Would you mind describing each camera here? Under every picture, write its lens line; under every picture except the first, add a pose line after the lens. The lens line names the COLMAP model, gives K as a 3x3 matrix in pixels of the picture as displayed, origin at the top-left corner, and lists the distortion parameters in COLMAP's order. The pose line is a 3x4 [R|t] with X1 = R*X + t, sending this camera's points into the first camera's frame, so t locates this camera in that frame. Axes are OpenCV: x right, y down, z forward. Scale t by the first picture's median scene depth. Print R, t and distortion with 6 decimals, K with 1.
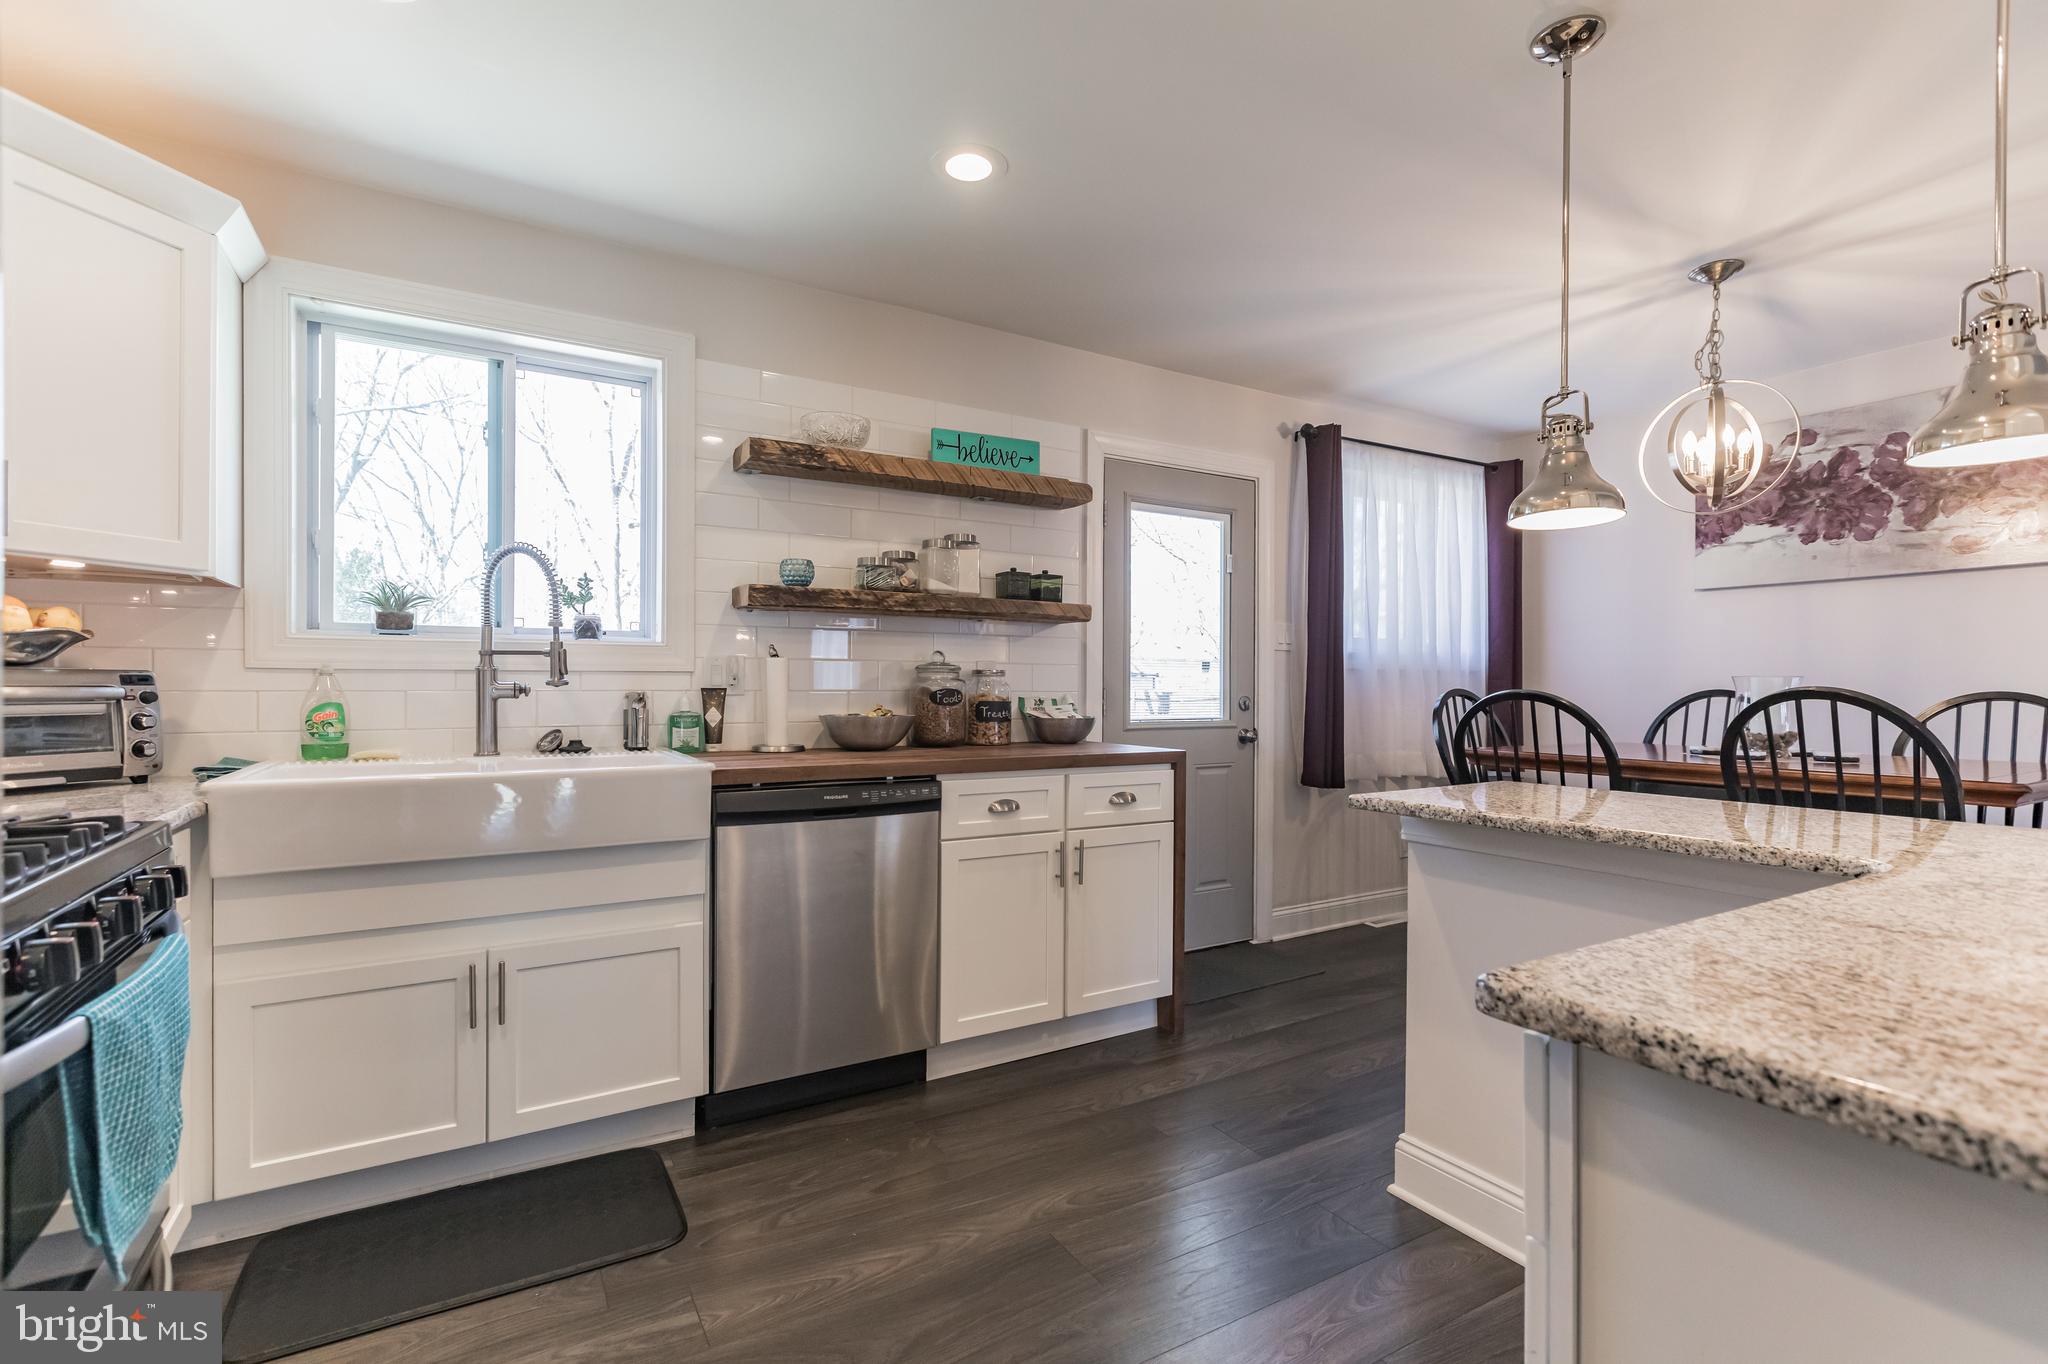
lens RADIAL K [[931.0, 0, 1041.6], [0, 931.0, 689.2], [0, 0, 1]] dist [0.006672, -0.001845]
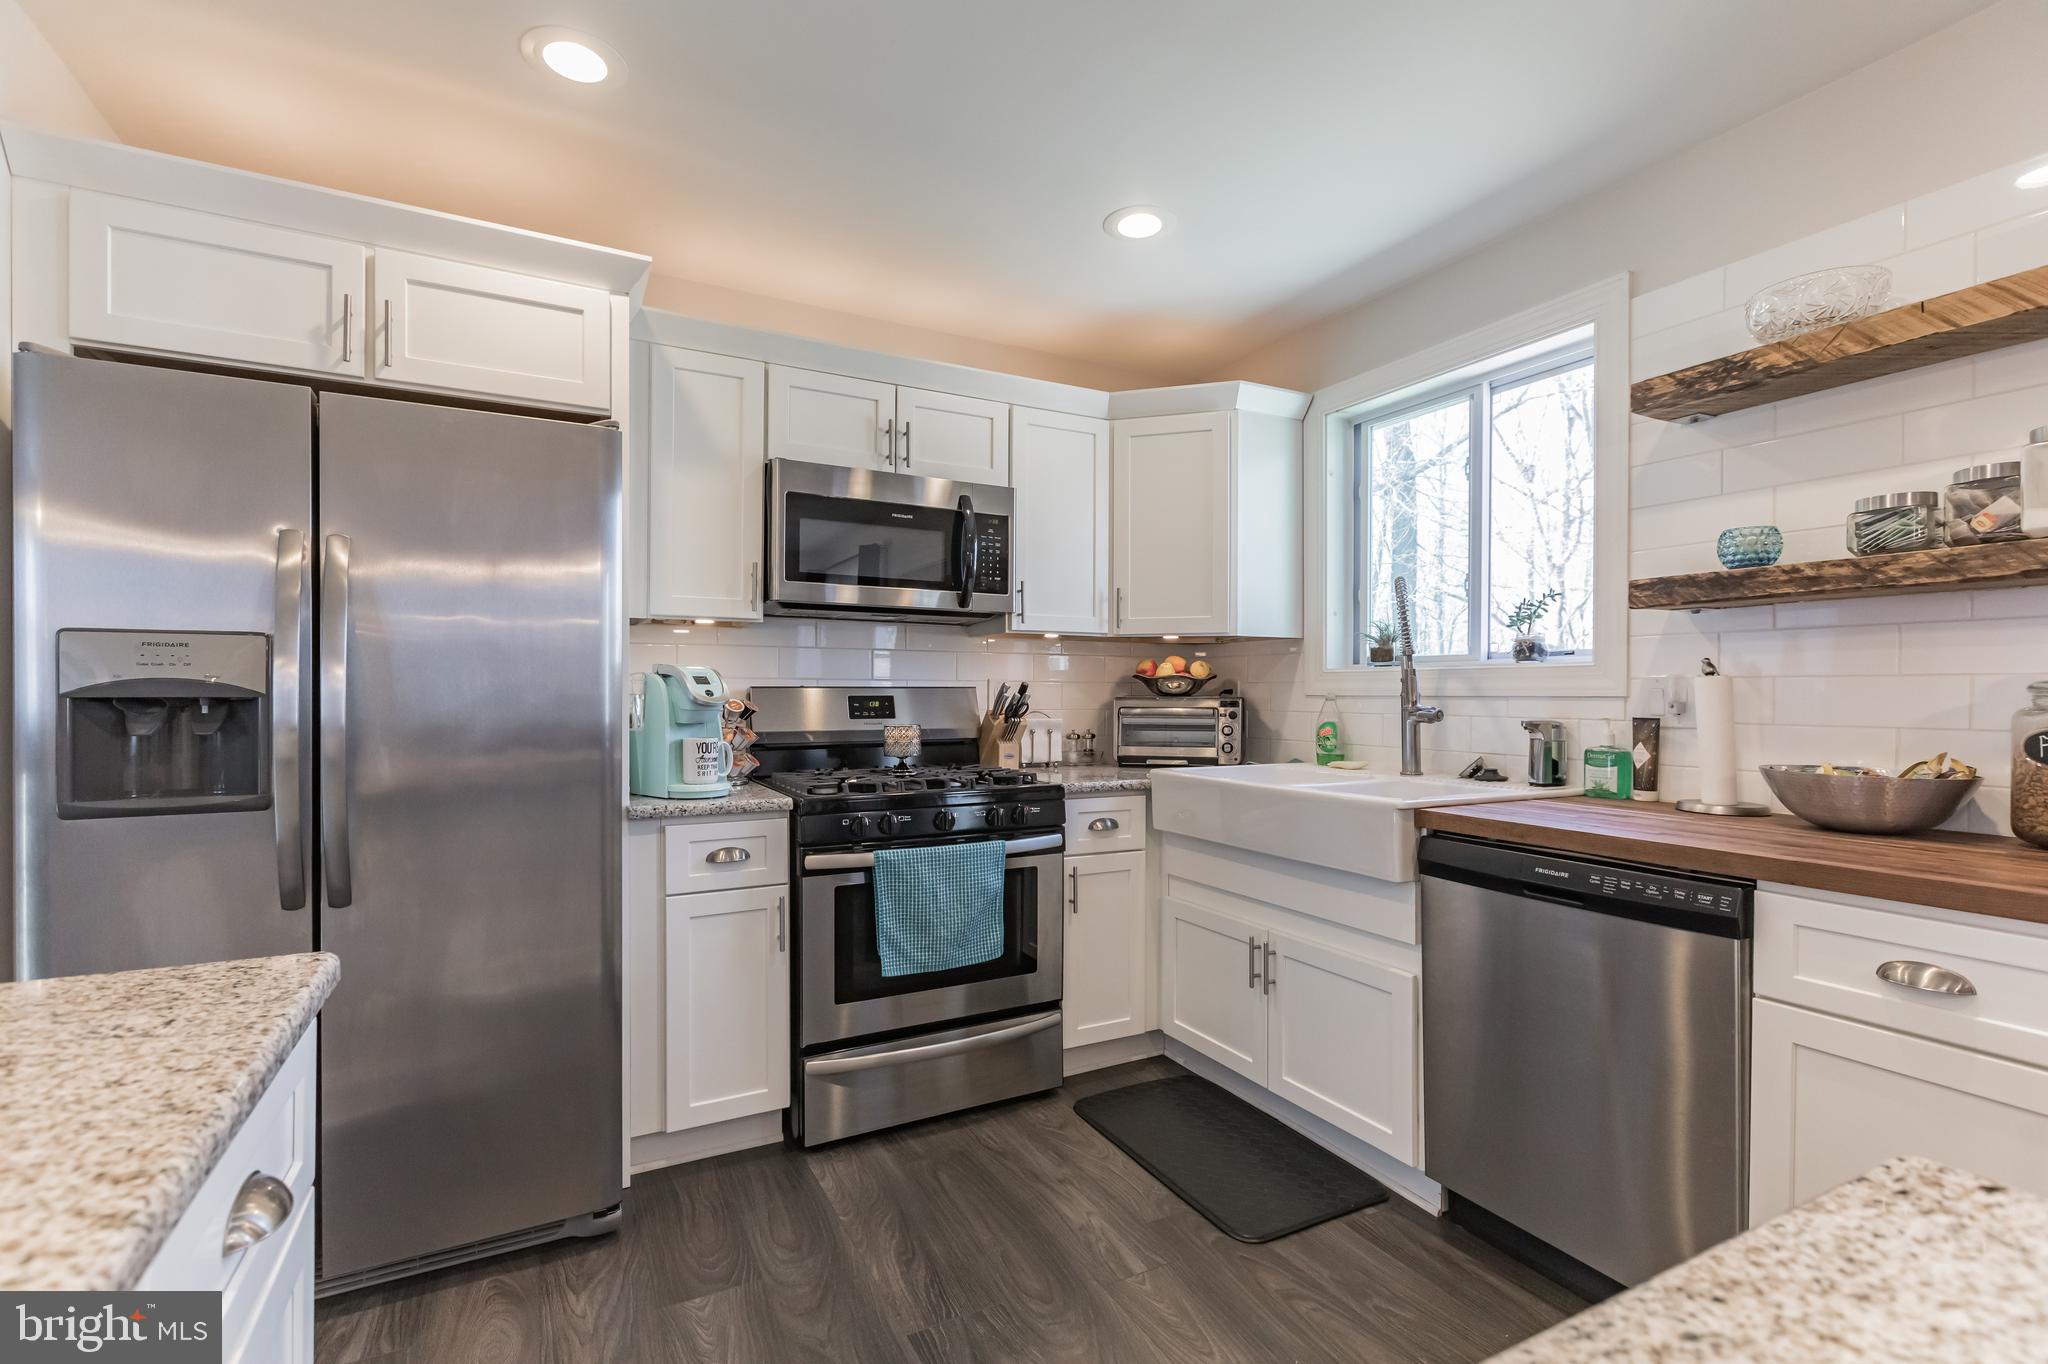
lens RADIAL K [[931.0, 0, 998.5], [0, 931.0, 691.3], [0, 0, 1]] dist [0.006672, -0.001845]
pose [[-0.078684, -0.004213, -0.996891, 0.399075], [-0.007728, 0.999964, -0.003616, -0.014309], [0.996870, 0.007419, -0.078713, 0.466191]]
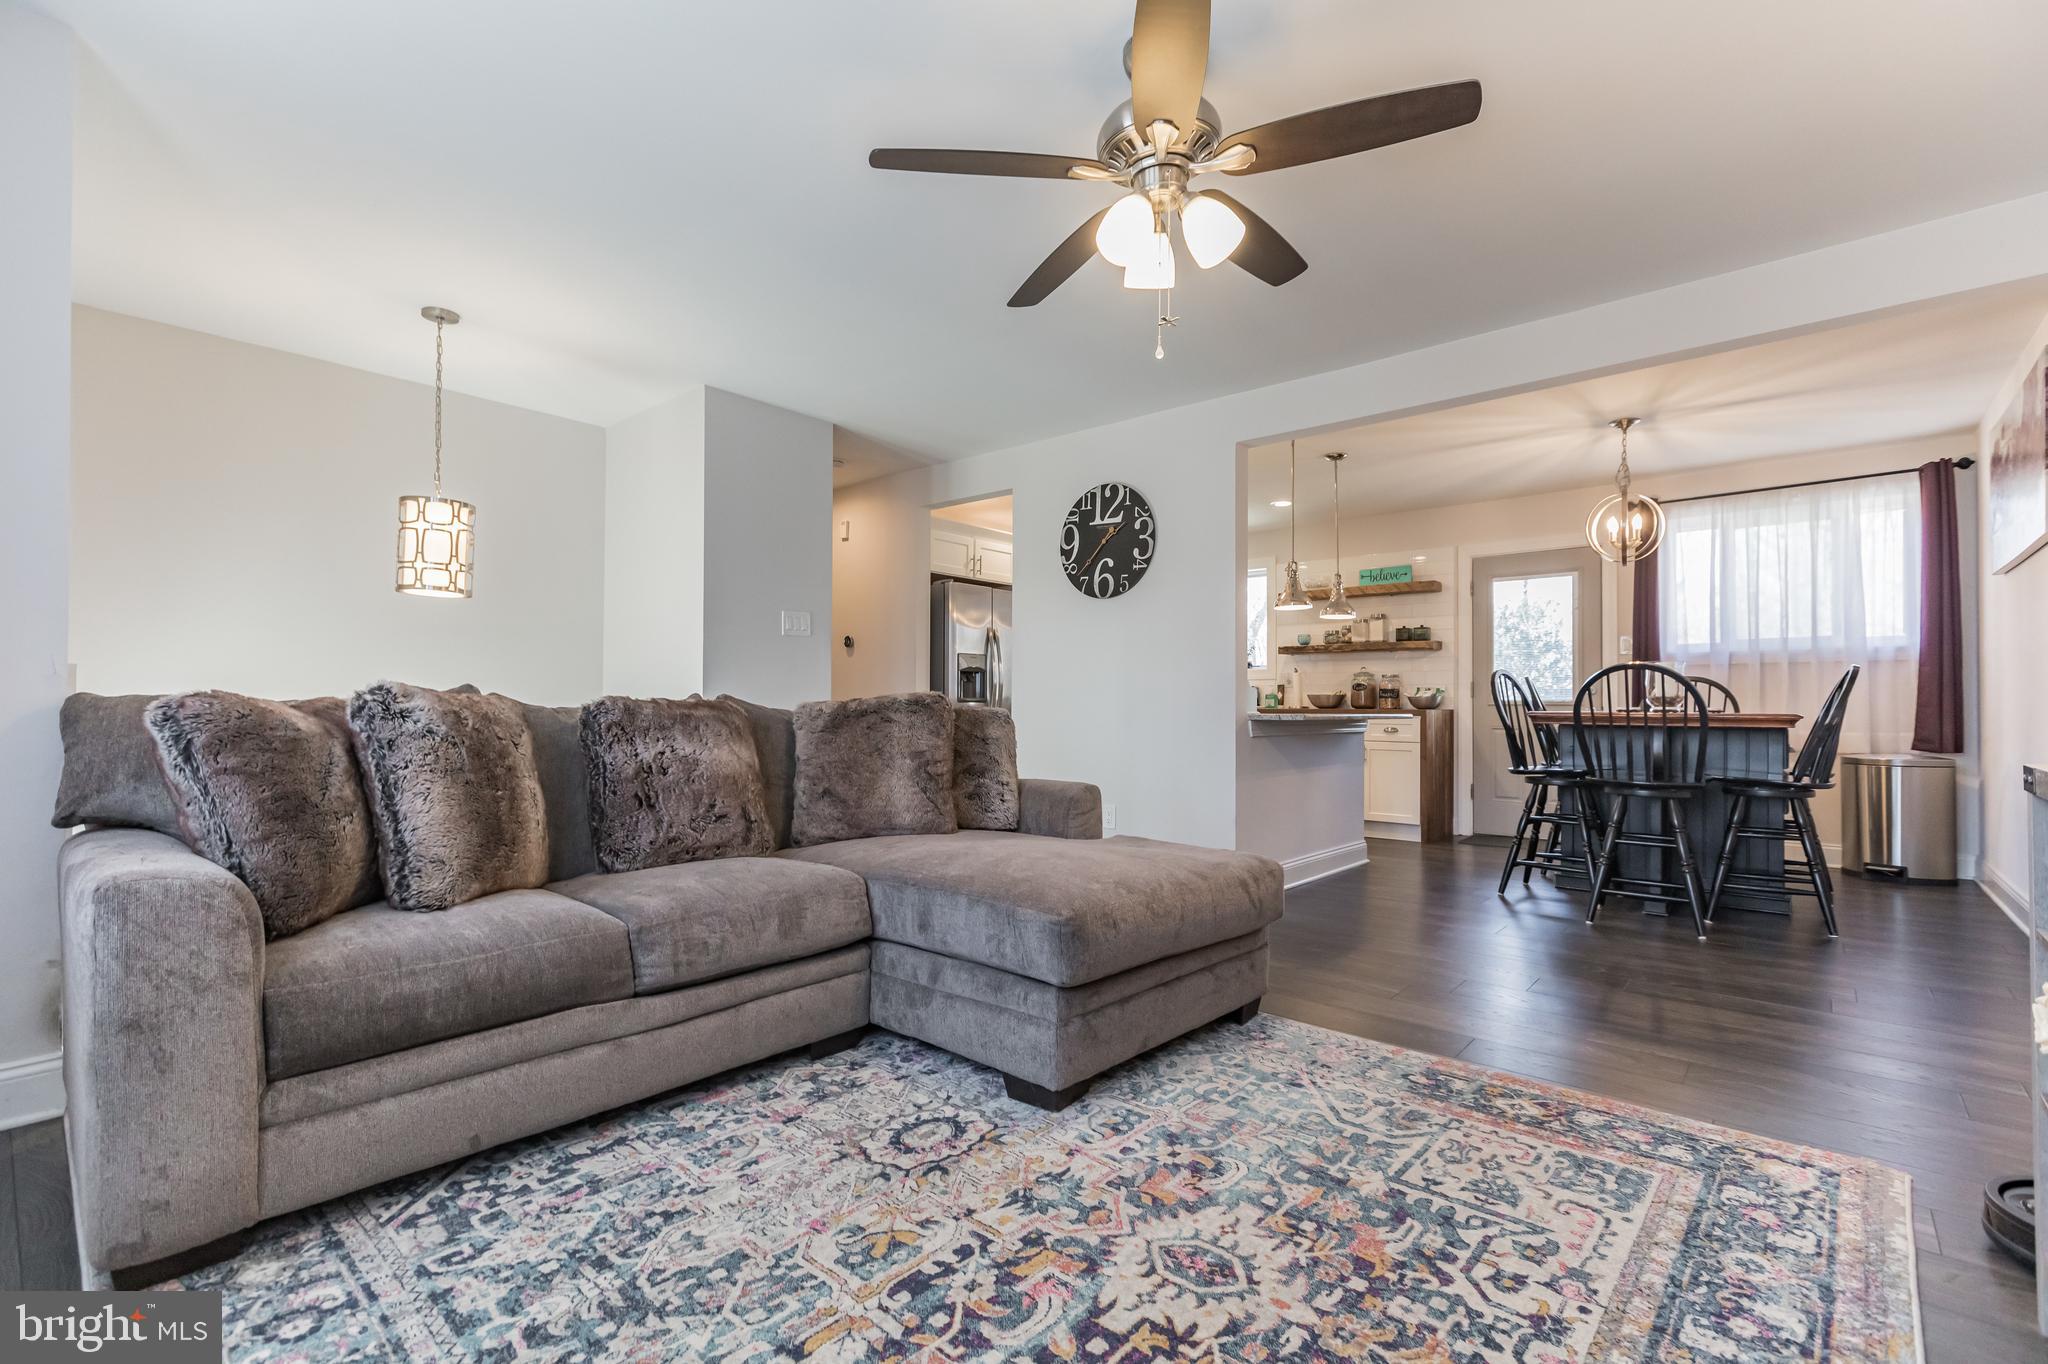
lens RADIAL K [[931.0, 0, 1007.1], [0, 931.0, 690.3], [0, 0, 1]] dist [0.006672, -0.001845]
pose [[0.300200, -0.021117, -0.953642, 1.740732], [-0.005593, 0.999699, -0.023897, 0.072201], [0.953860, 0.012507, 0.299992, -0.492664]]
